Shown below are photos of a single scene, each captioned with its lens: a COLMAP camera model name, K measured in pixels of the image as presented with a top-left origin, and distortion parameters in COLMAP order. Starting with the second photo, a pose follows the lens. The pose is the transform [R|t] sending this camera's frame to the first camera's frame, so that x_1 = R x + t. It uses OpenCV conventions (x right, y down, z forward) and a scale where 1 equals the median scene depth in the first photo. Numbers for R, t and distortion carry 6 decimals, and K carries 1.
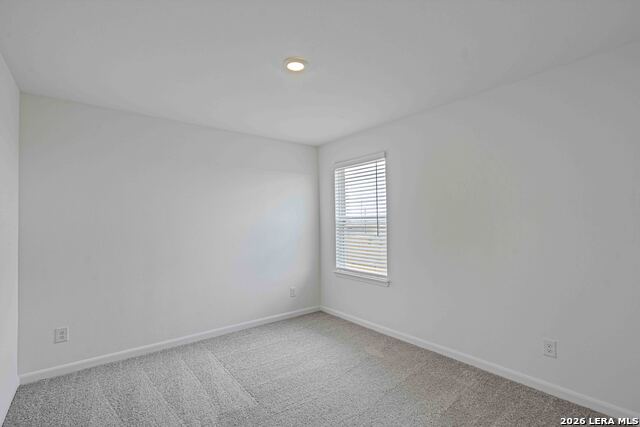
lens RADIAL K [[294.1, 0, 318.3], [0, 294.1, 214.7], [0, 0, 1]] dist [-0.000300, 0.000397]
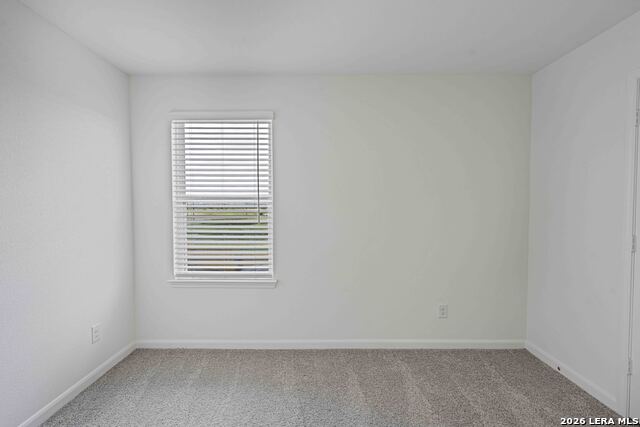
lens RADIAL K [[303.2, 0, 316.0], [0, 303.2, 214.6], [0, 0, 1]] dist [-0.000867, 0.000038]
pose [[0.624756, -0.012411, 0.780721, -0.305607], [-0.024215, 0.999085, 0.035260, 0.020068], [-0.780444, -0.040934, 0.623884, 0.406005]]
